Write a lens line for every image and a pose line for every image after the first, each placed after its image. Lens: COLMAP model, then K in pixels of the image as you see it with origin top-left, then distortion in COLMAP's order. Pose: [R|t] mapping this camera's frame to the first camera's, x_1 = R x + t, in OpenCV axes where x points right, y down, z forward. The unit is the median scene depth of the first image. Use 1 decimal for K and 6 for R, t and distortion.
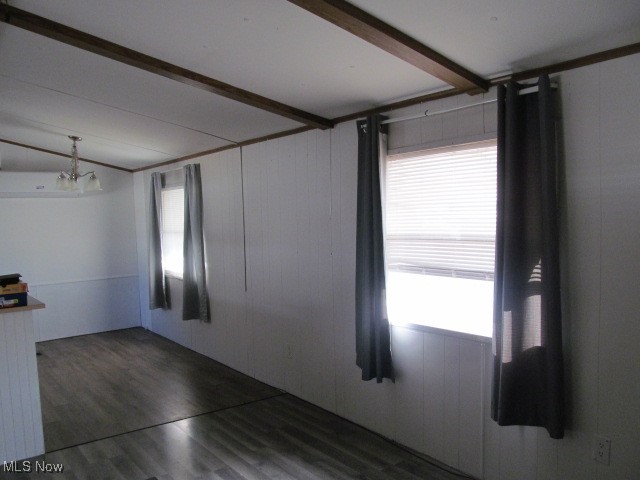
lens RADIAL K [[528.4, 0, 320.0], [0, 528.4, 240.0], [0, 0, 1]] dist [-0.084836, 0.060761]
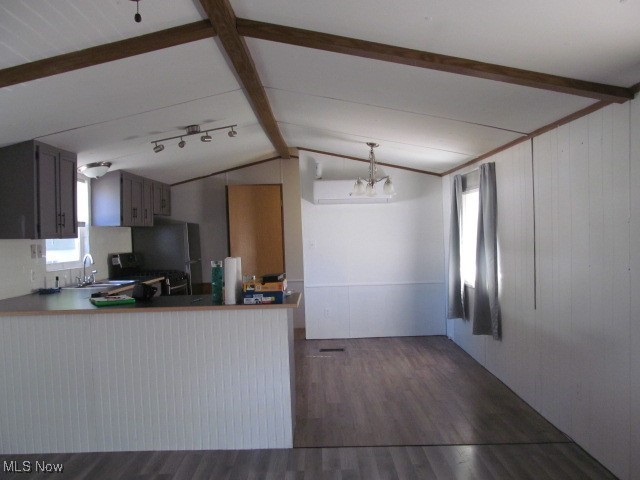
lens RADIAL K [[528.4, 0, 320.0], [0, 528.4, 240.0], [0, 0, 1]] dist [-0.084836, 0.060761]
pose [[0.793482, 0.019098, -0.608294, 0.080663], [-0.027708, 0.999605, -0.004761, 0.000383], [0.607962, 0.020633, 0.793698, 0.111473]]
